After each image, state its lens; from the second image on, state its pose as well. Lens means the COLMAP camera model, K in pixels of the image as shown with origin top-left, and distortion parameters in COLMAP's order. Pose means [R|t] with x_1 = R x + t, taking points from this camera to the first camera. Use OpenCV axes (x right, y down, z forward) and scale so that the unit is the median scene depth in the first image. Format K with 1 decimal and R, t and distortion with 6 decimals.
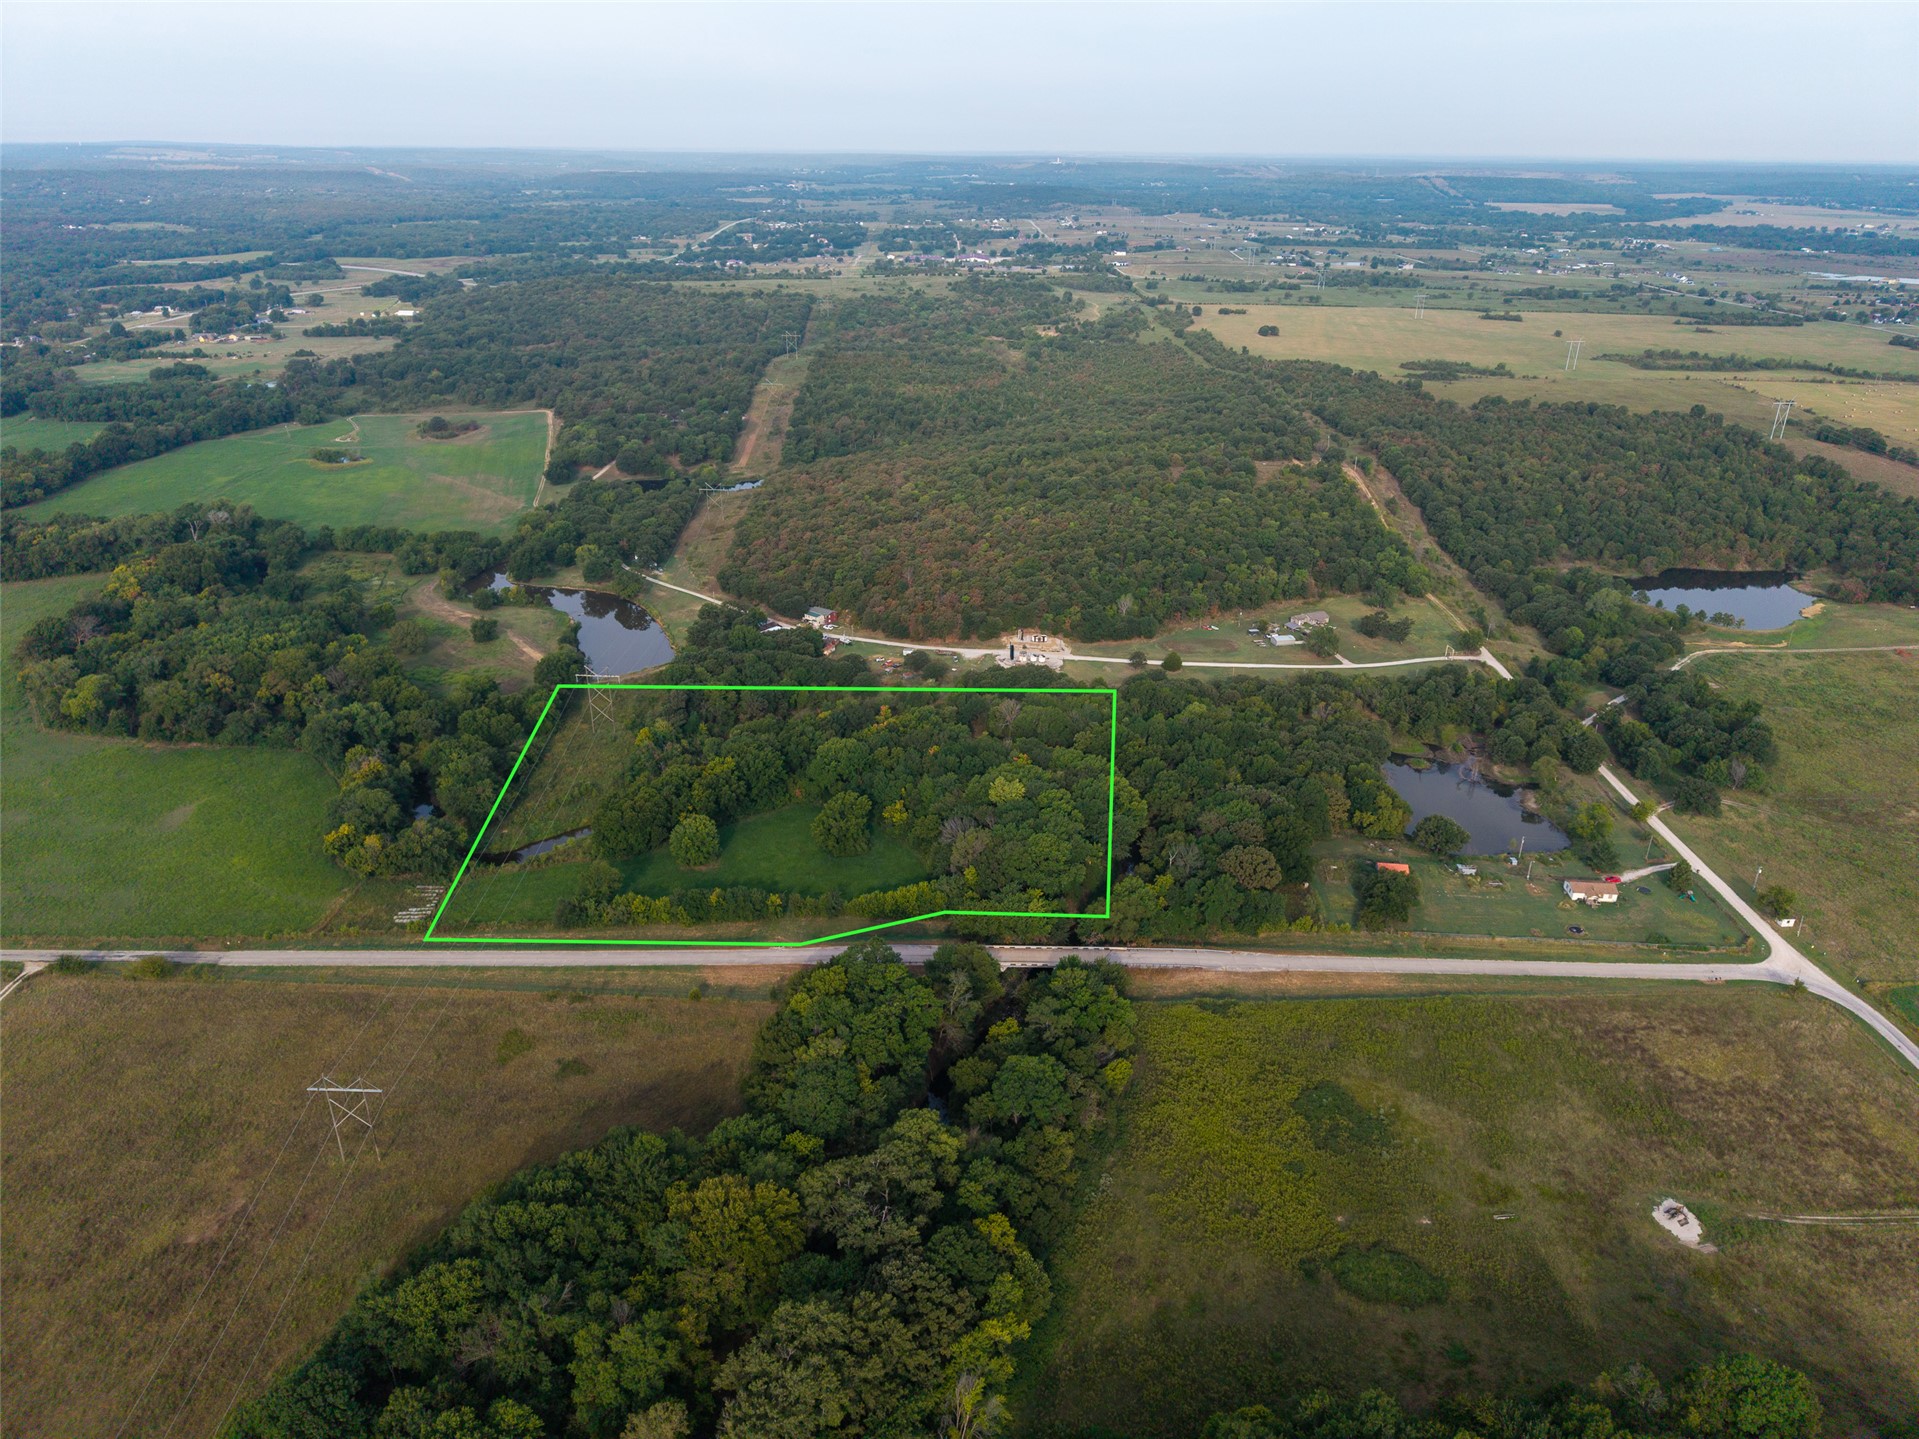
lens RADIAL K [[1285.6, 0, 967.0], [0, 1285.6, 728.2], [0, 0, 1]] dist [0.024924, -0.024890]
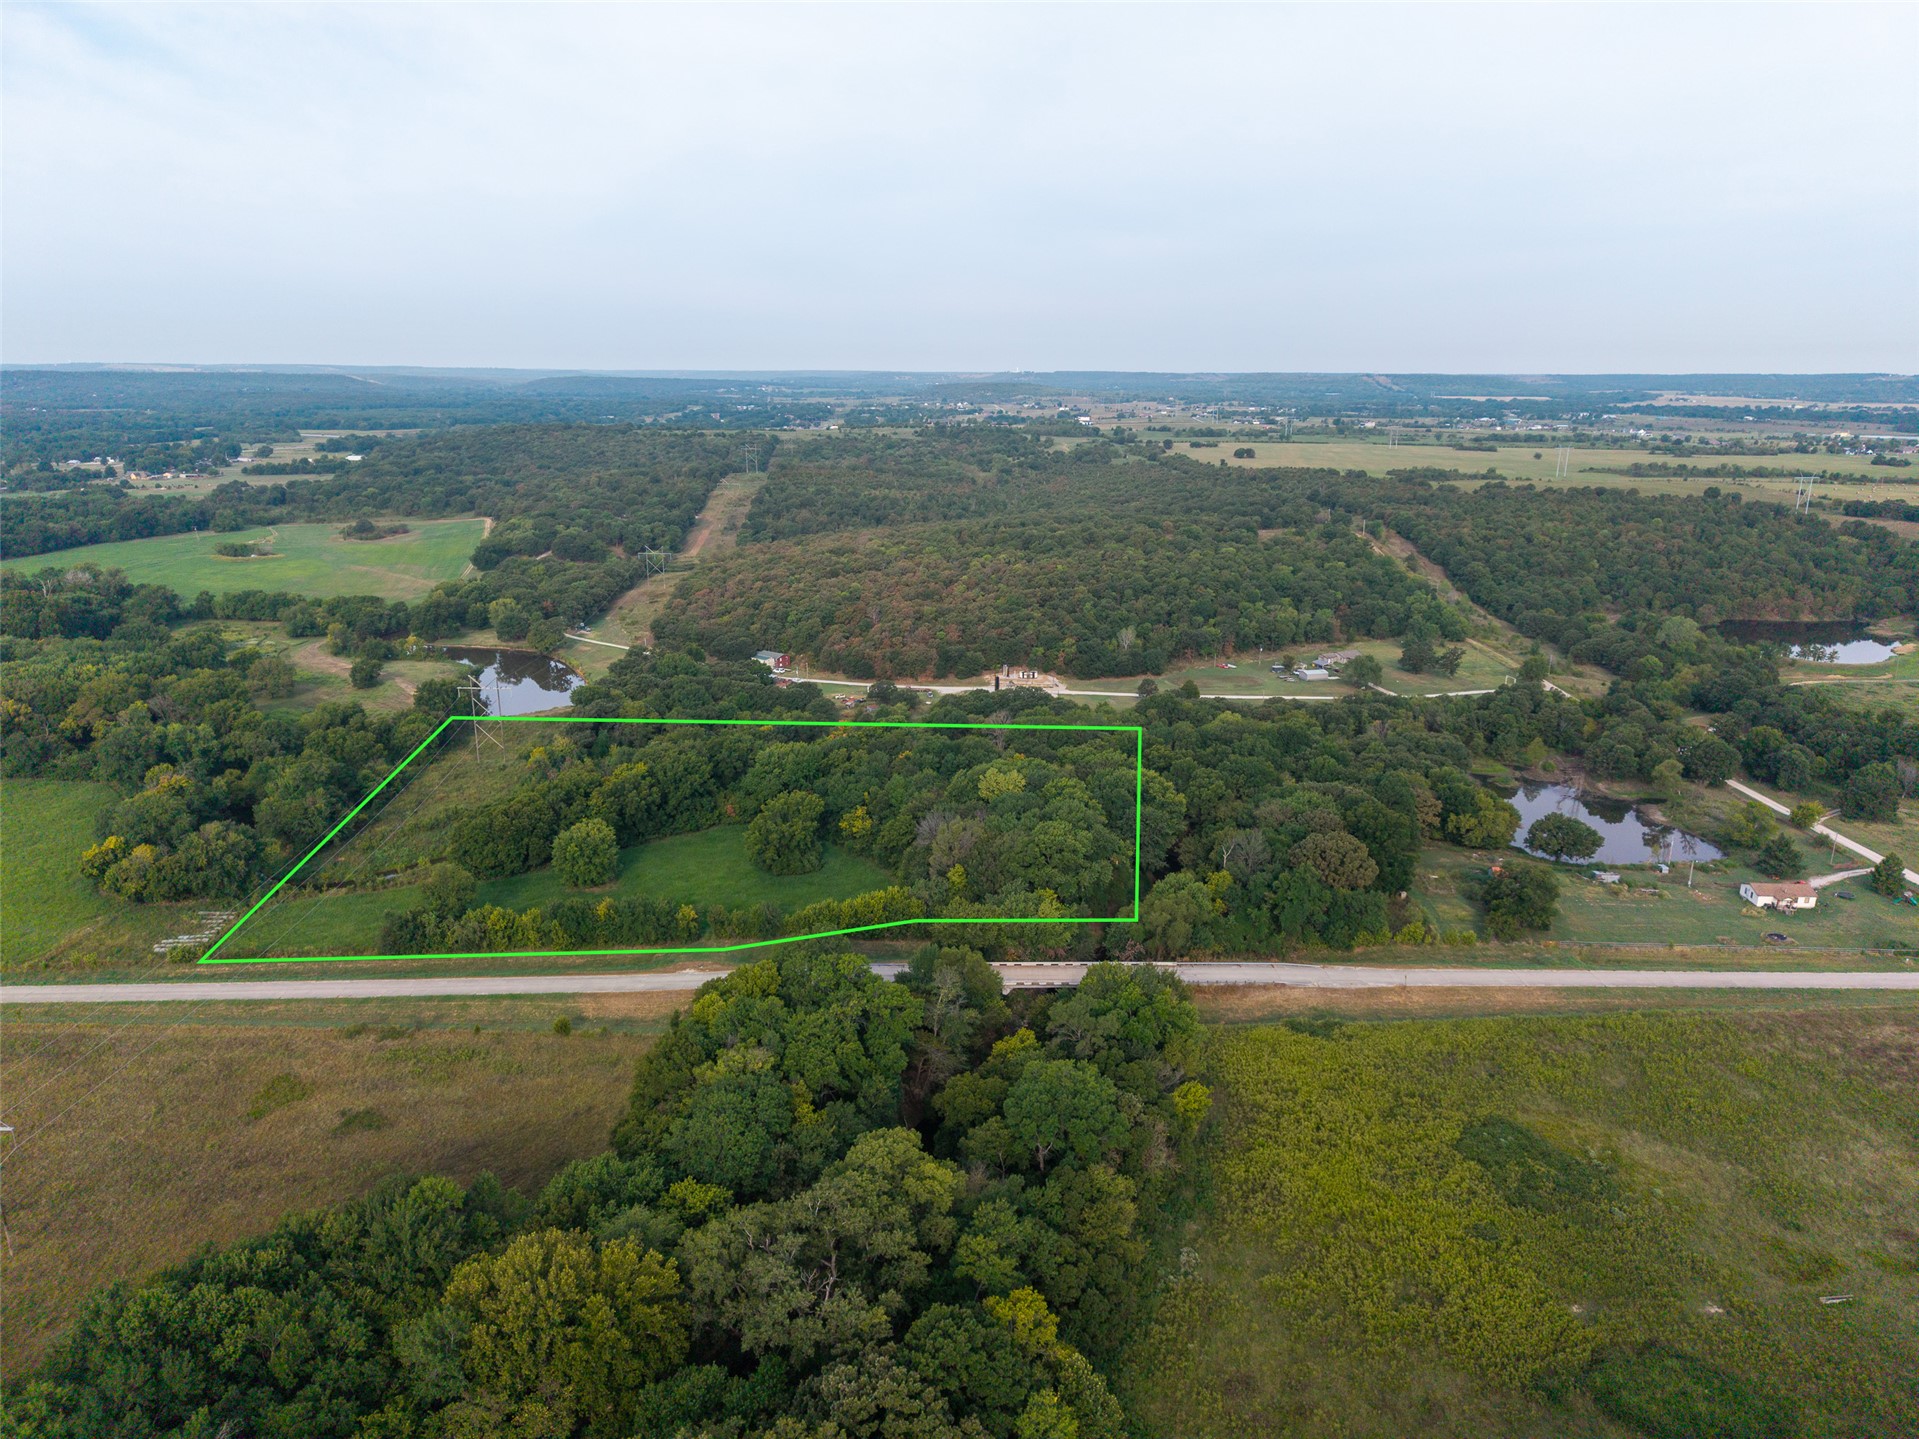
lens RADIAL K [[1302.9, 0, 965.8], [0, 1302.9, 712.5], [0, 0, 1]] dist [0.013703, -0.005877]
pose [[0.999629, -0.013896, 0.023409, -0.008441], [0.017386, 0.987575, -0.156182, 0.139948], [-0.020948, 0.156531, 0.987451, 0.252728]]
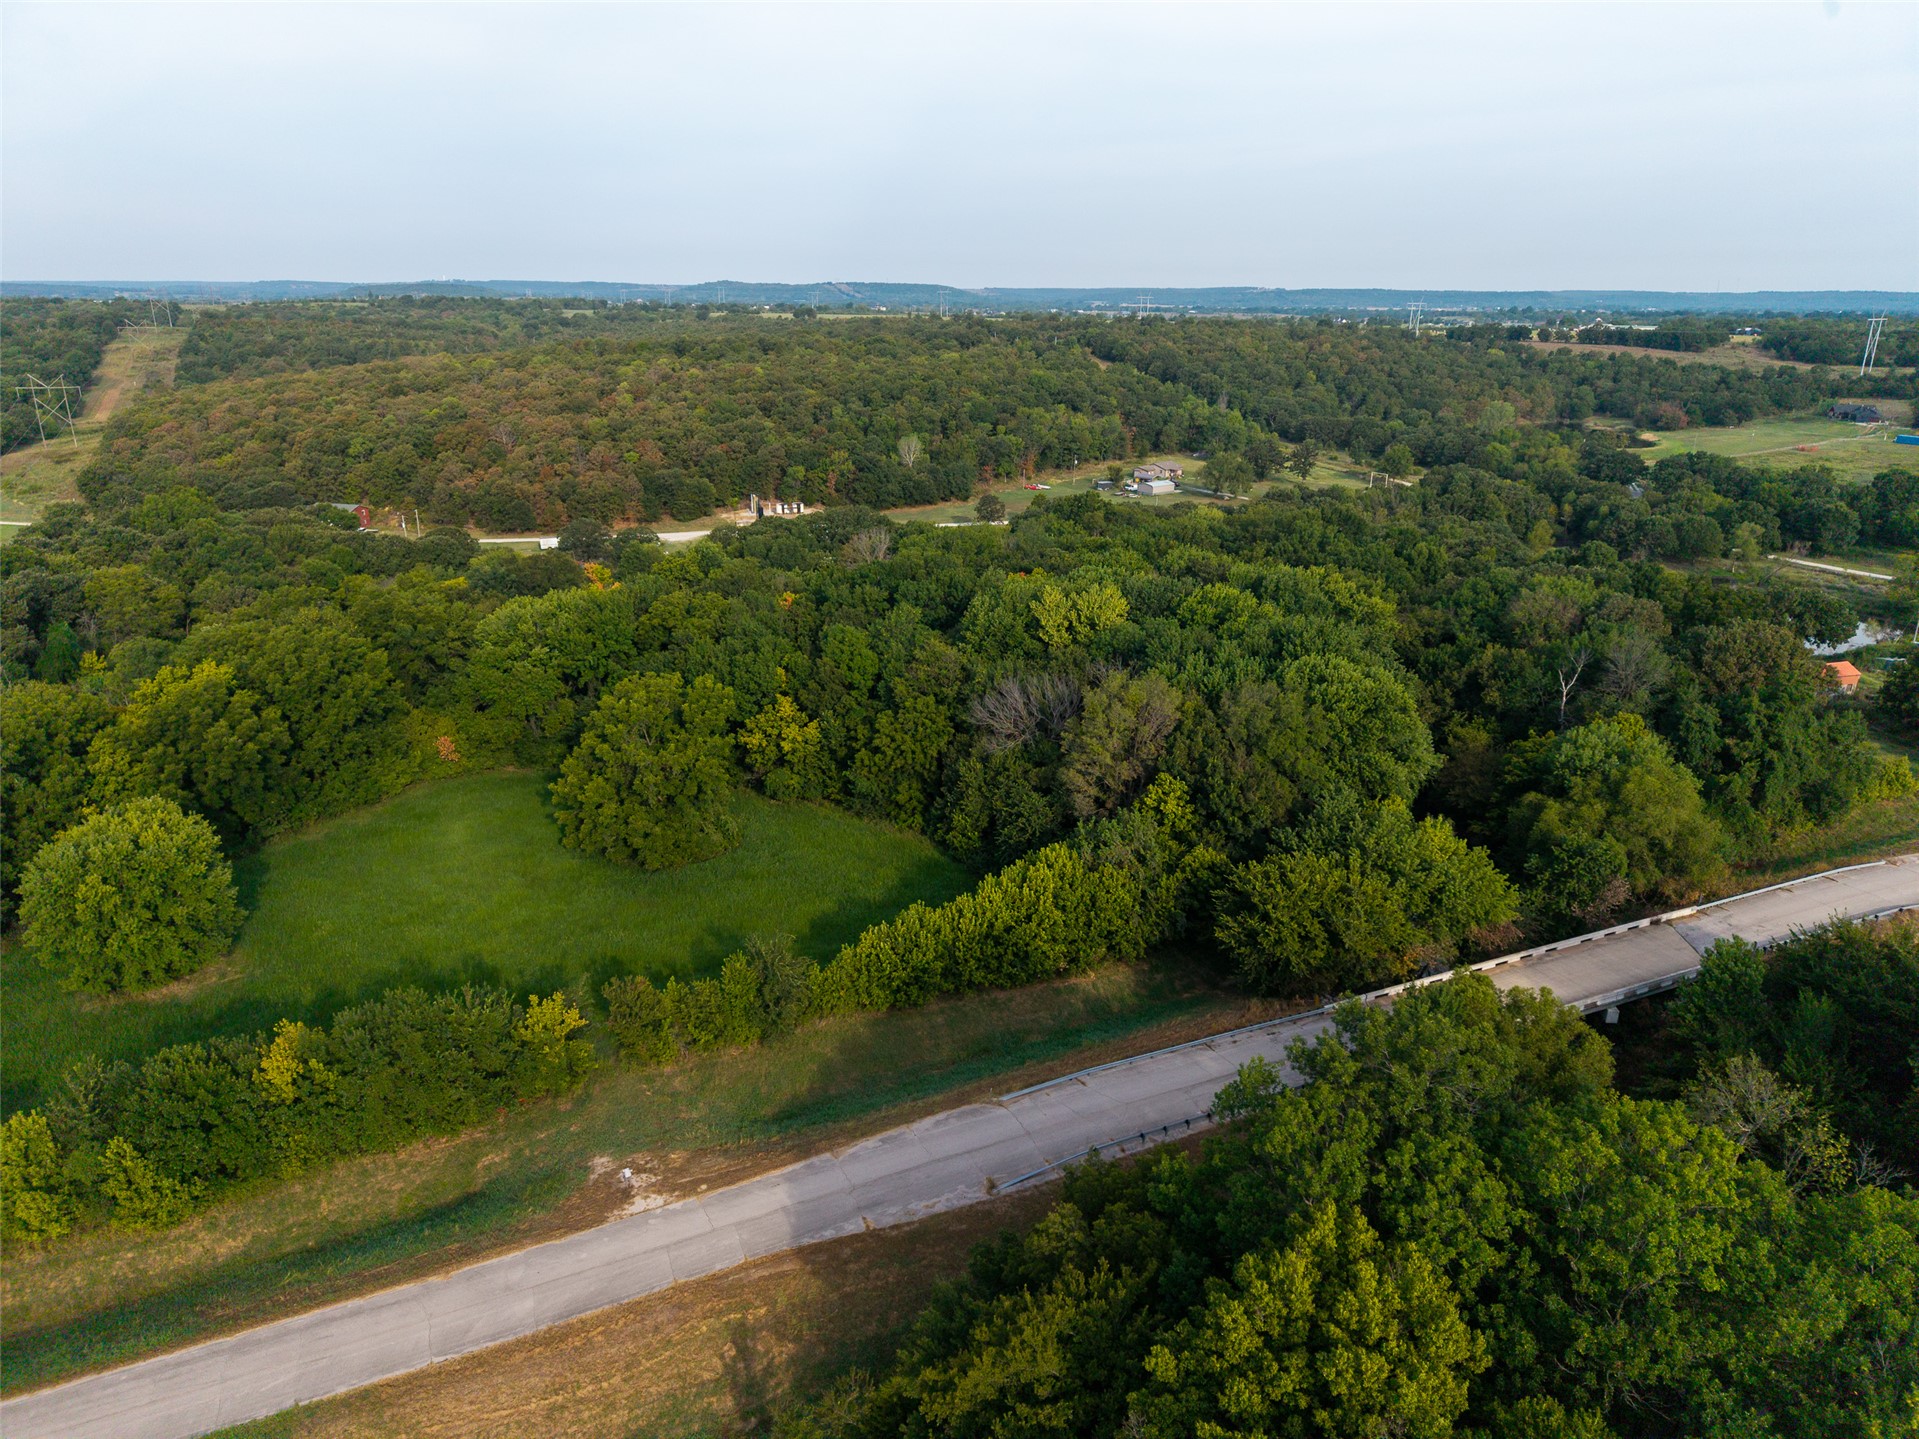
lens RADIAL K [[1321.1, 0, 1004.2], [0, 1321.1, 720.5], [0, 0, 1]] dist [0.042804, -0.061728]
pose [[0.902183, -0.137368, 0.408896, -0.168432], [0.173923, 0.983310, -0.053399, 0.106233], [-0.394737, 0.119293, 0.911017, 0.725492]]
